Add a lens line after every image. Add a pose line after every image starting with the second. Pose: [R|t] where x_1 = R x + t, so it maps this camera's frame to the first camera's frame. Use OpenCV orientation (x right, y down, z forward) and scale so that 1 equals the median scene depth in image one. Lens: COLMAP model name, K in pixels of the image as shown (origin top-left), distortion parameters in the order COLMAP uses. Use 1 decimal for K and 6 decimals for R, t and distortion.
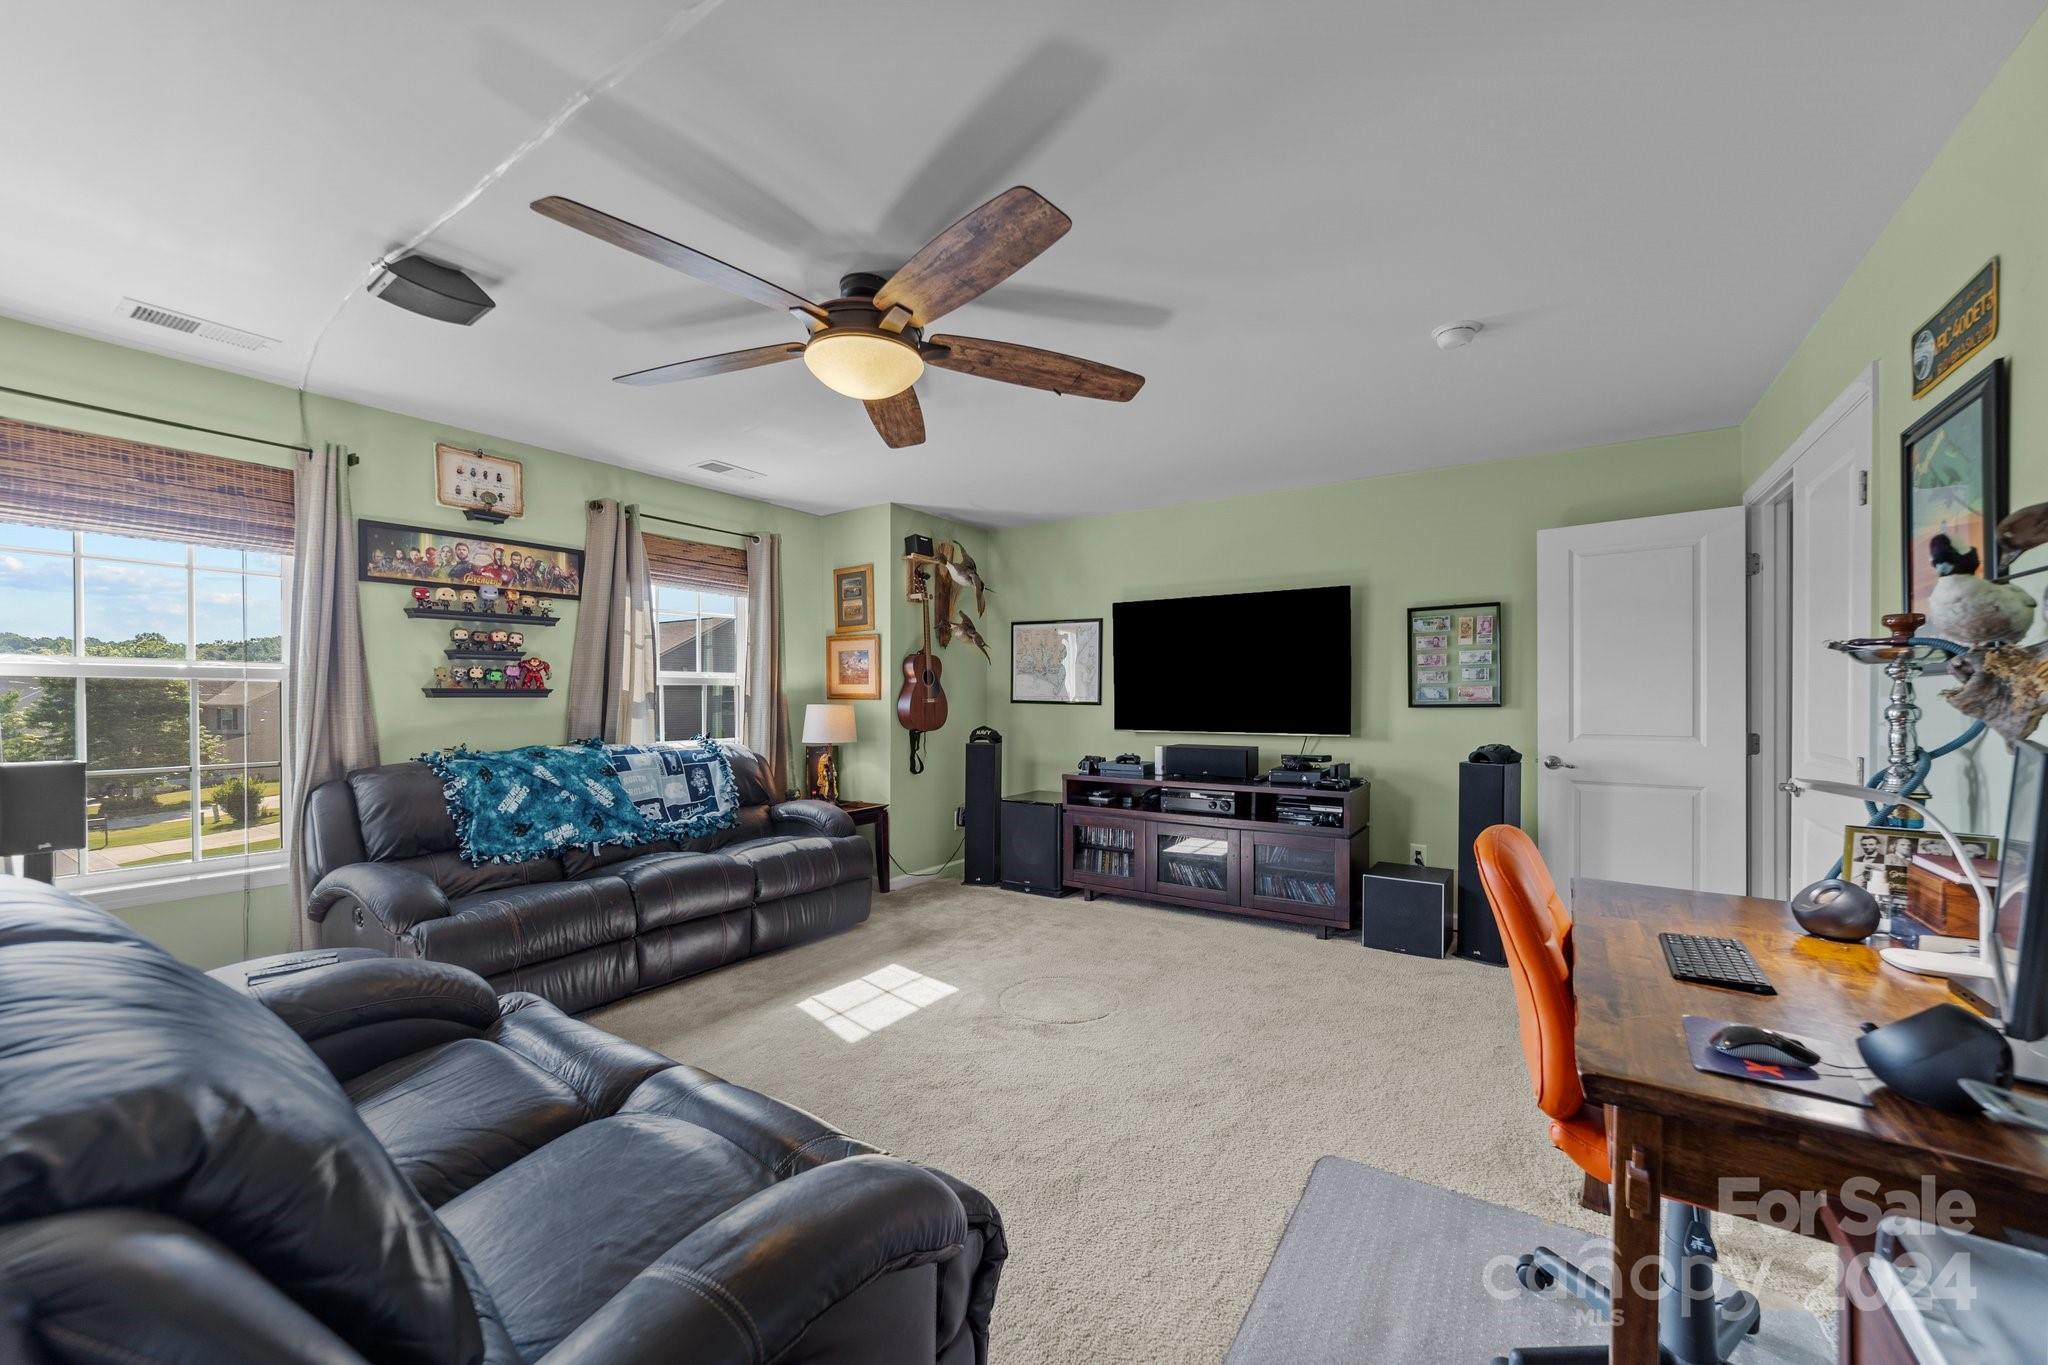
lens RADIAL K [[788.5, 0, 1018.8], [0, 788.5, 697.2], [0, 0, 1]] dist [-0.010480, 0.004194]
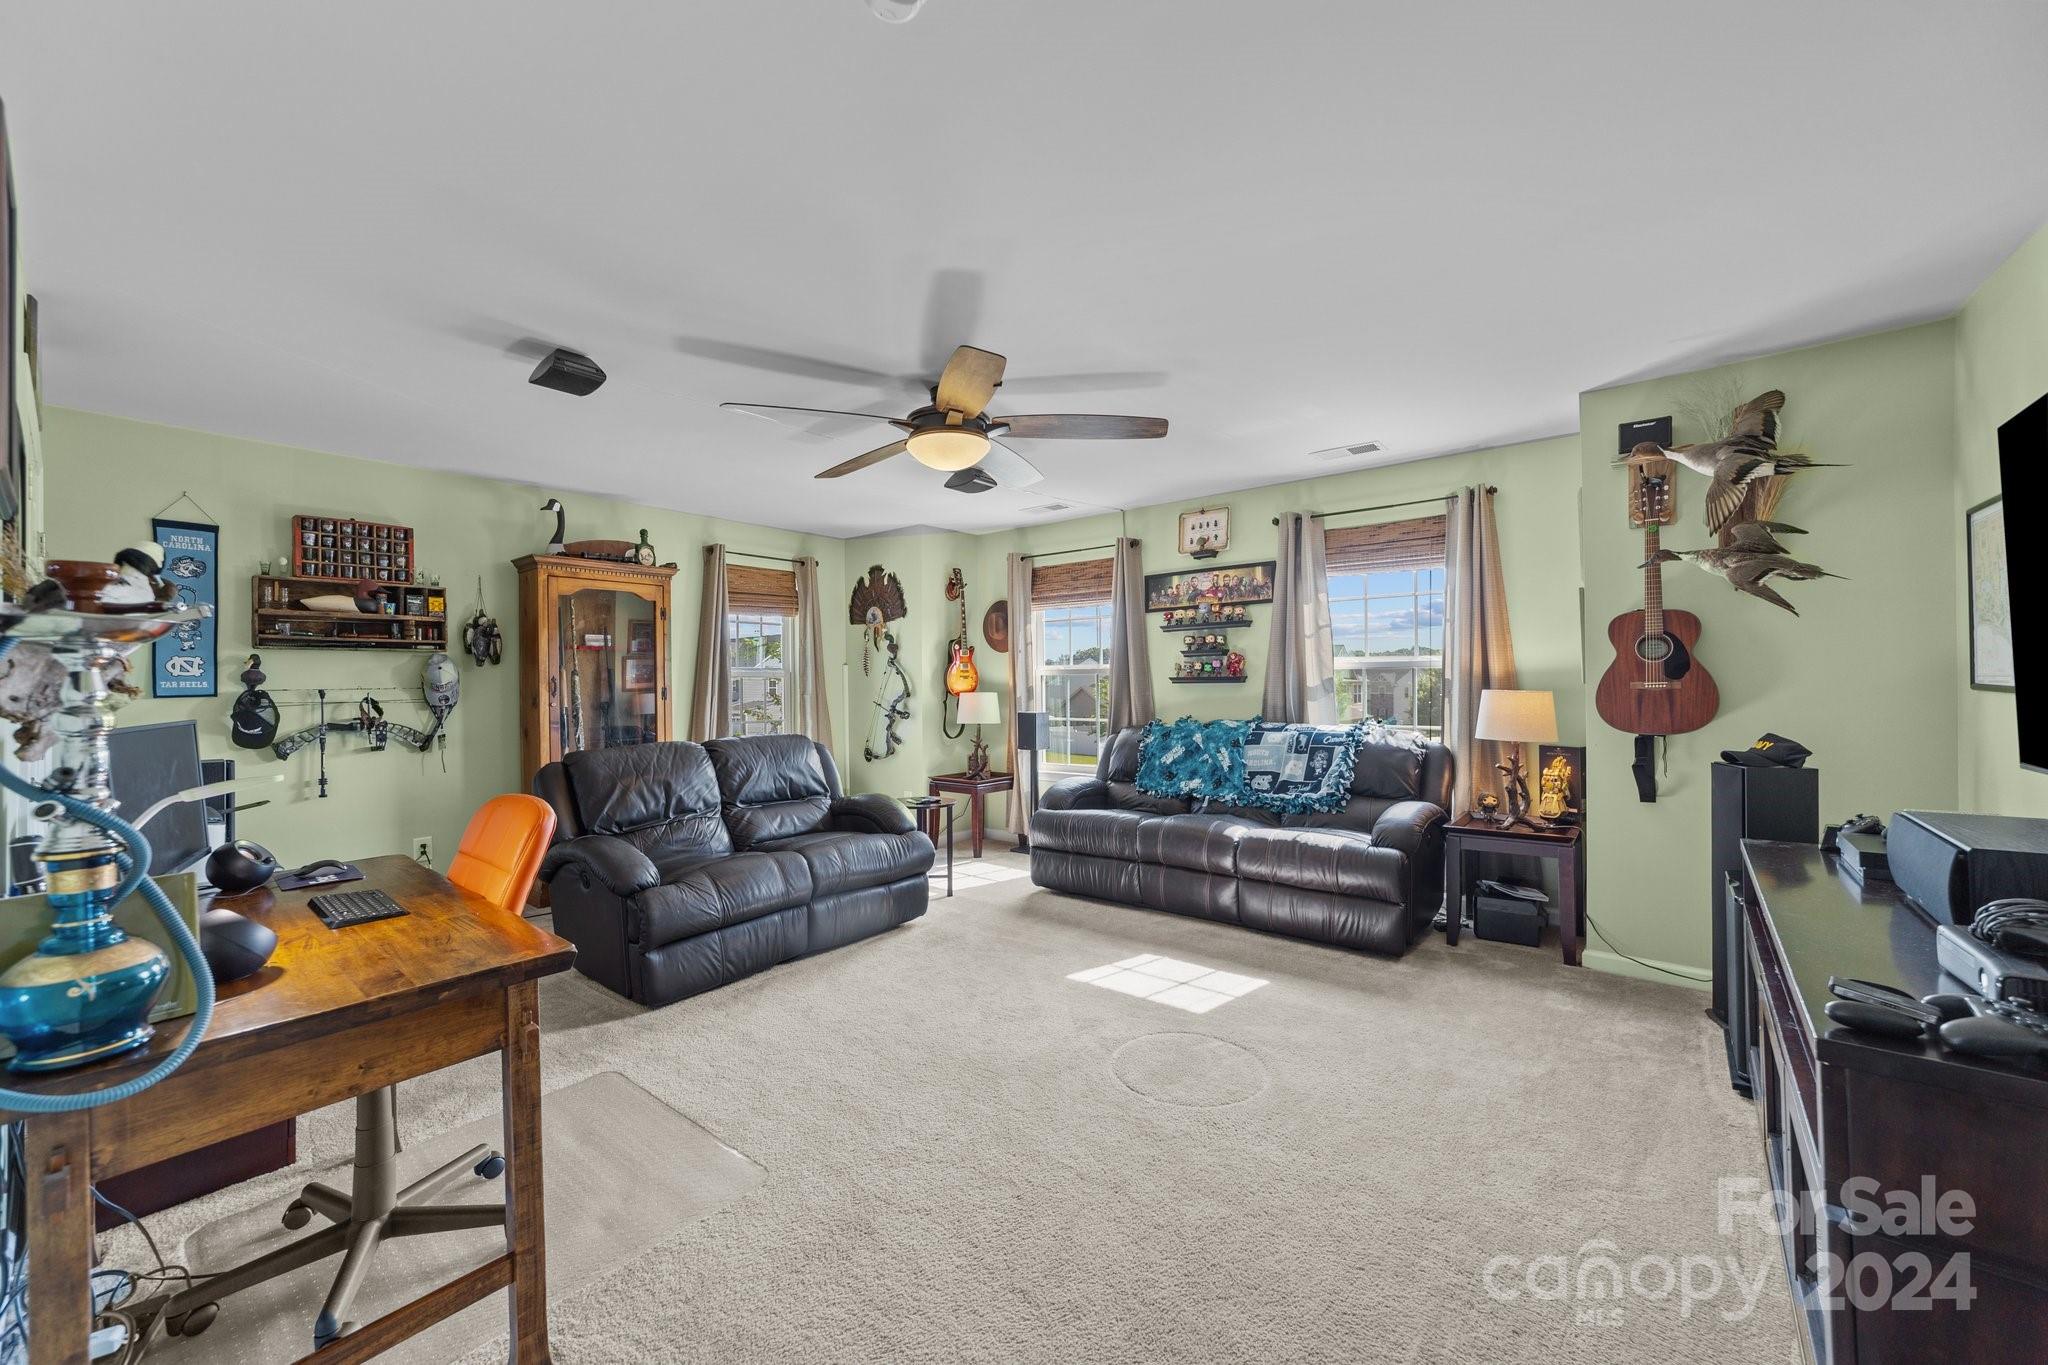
lens RADIAL K [[788.5, 0, 1031.3], [0, 788.5, 673.8], [0, 0, 1]] dist [-0.010480, 0.004194]
pose [[-0.087411, -0.010912, -0.996113, 0.734884], [0.009462, 0.999886, -0.011784, -0.002524], [0.996127, -0.010455, -0.087298, 0.789599]]
